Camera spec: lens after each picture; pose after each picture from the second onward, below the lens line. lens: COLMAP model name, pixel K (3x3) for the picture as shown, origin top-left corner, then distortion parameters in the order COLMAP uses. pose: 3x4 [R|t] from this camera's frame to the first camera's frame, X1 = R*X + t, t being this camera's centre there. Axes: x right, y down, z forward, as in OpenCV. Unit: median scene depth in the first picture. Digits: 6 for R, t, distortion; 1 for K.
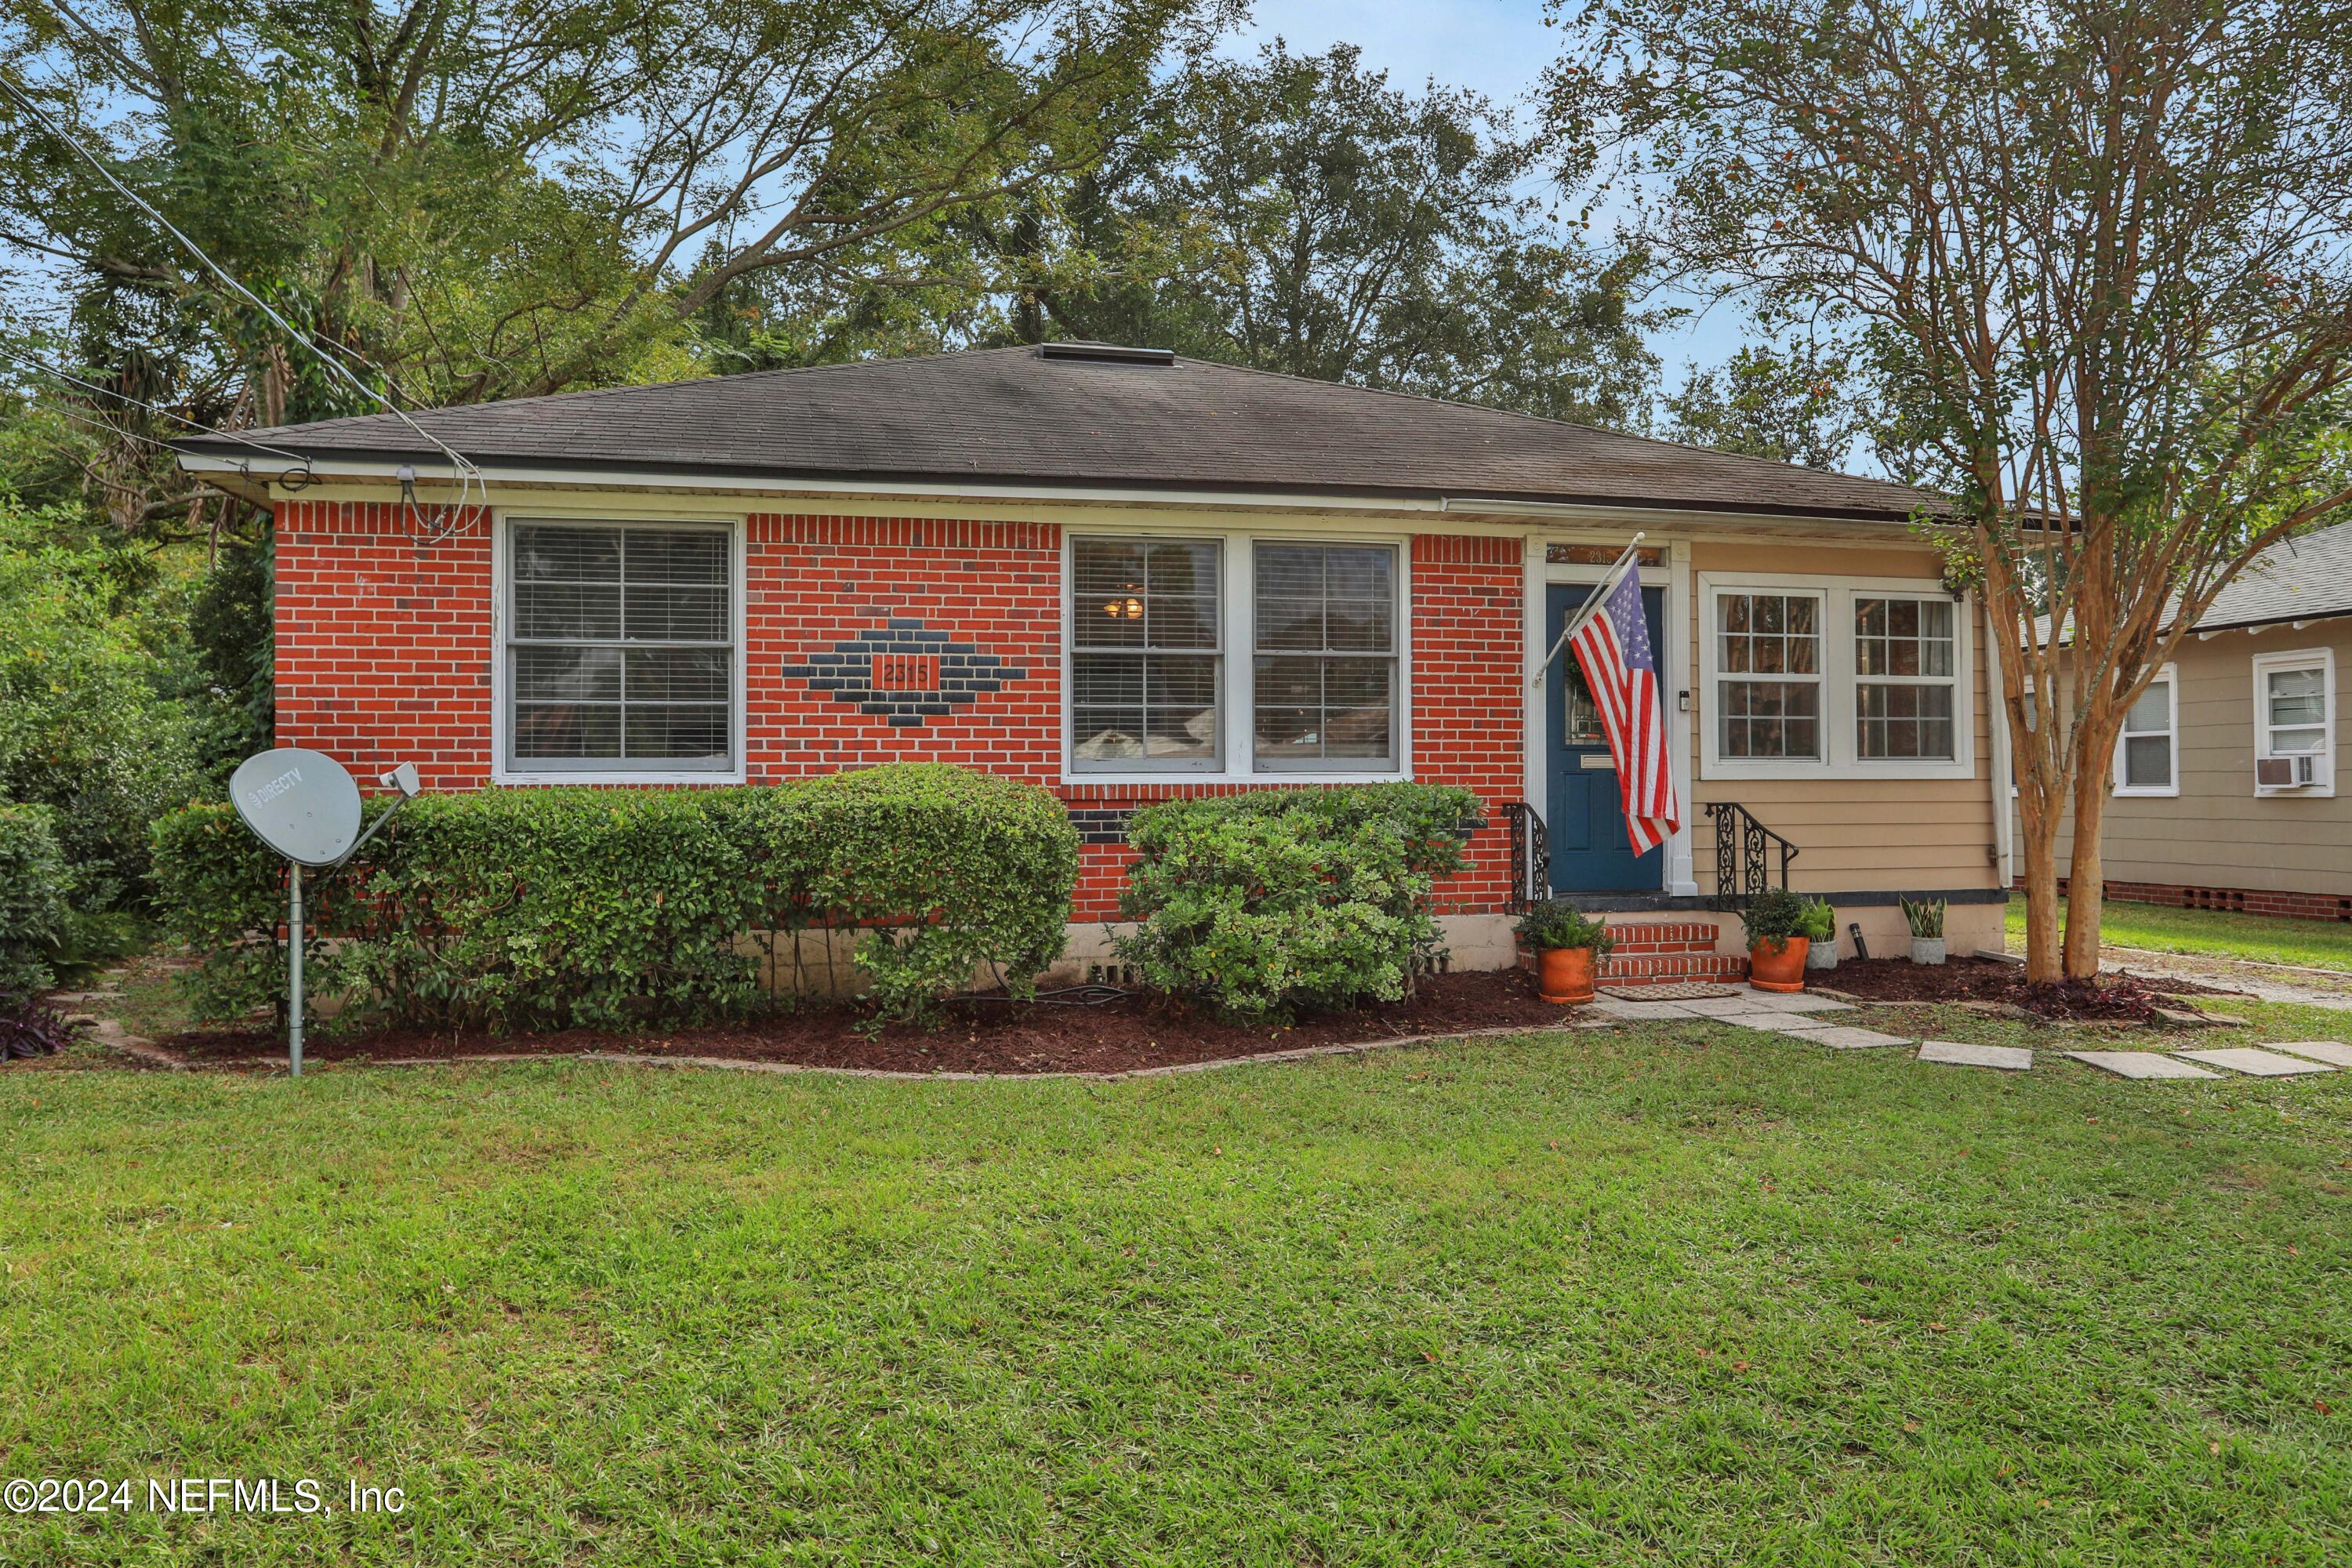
lens RADIAL K [[1665.7, 0, 1176.4], [0, 1665.7, 779.7], [0, 0, 1]] dist [-0.020075, 0.000305]
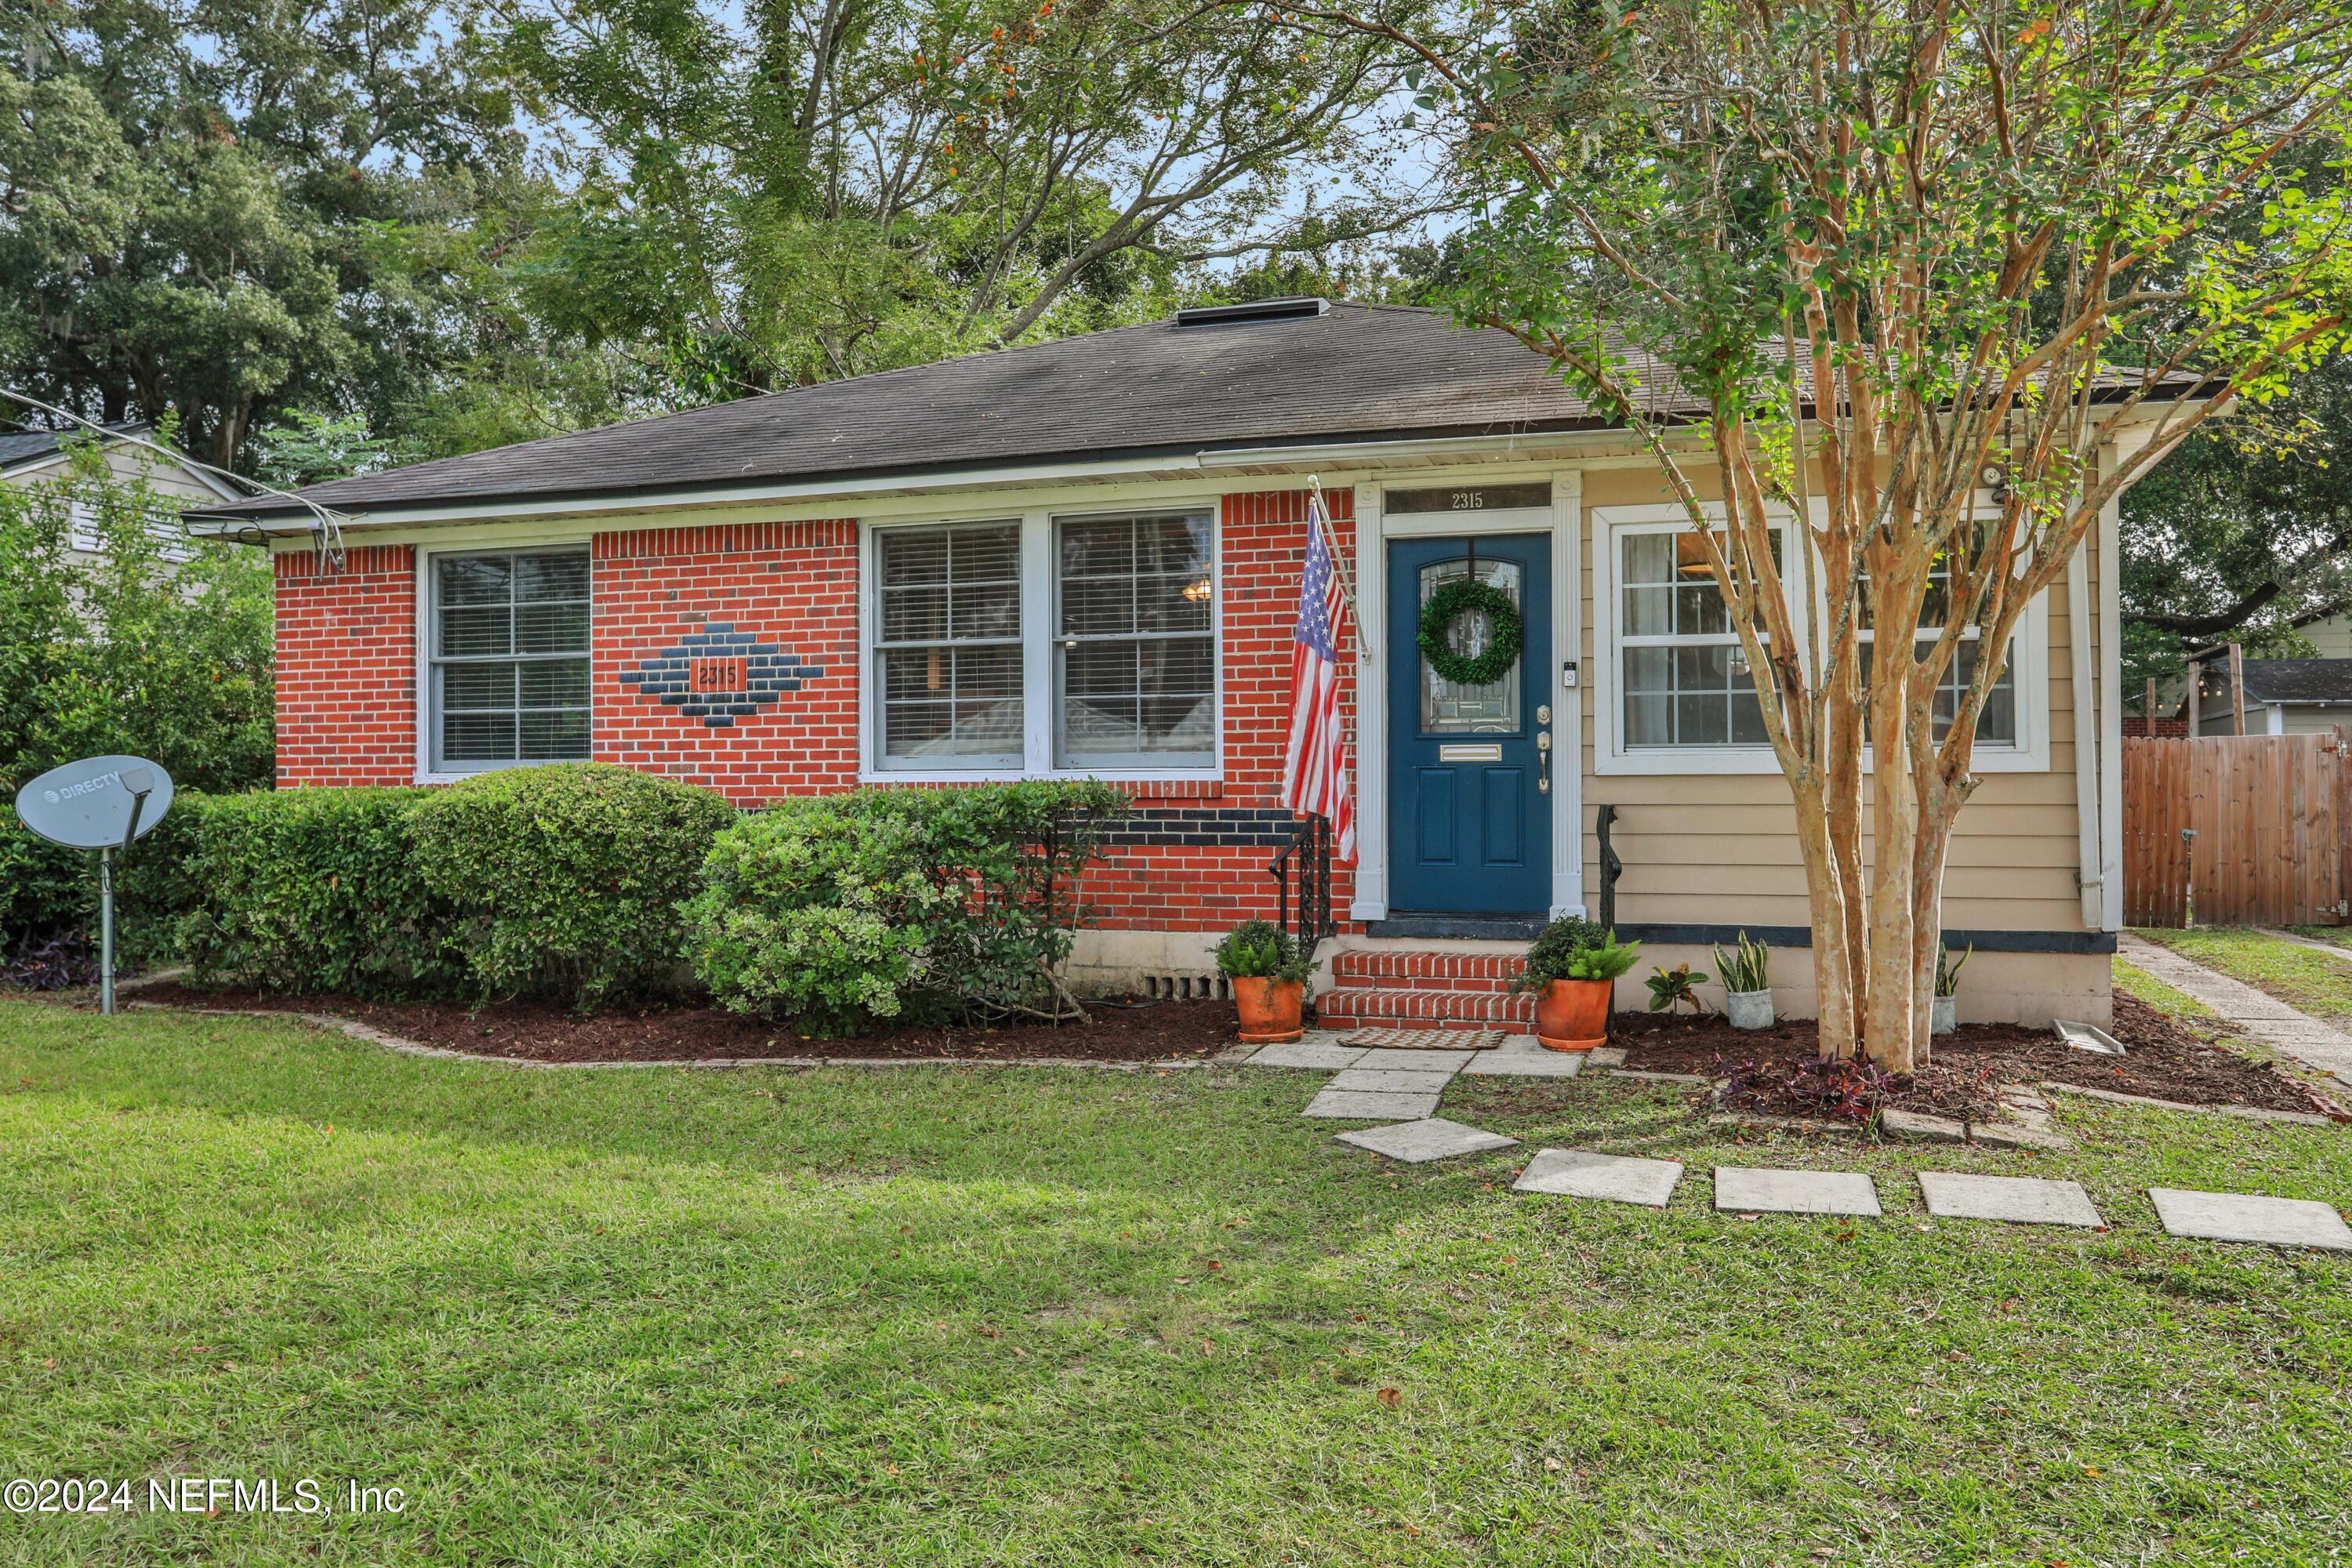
lens RADIAL K [[1849.6, 0, 1175.8], [0, 1849.6, 788.4], [0, 0, 1]] dist [-0.003170, 0.003255]
pose [[0.842528, 0.000439, -0.538652, 0.686058], [0.004512, 0.999959, 0.007872, -0.001496], [0.538633, -0.009062, 0.842492, 0.180735]]
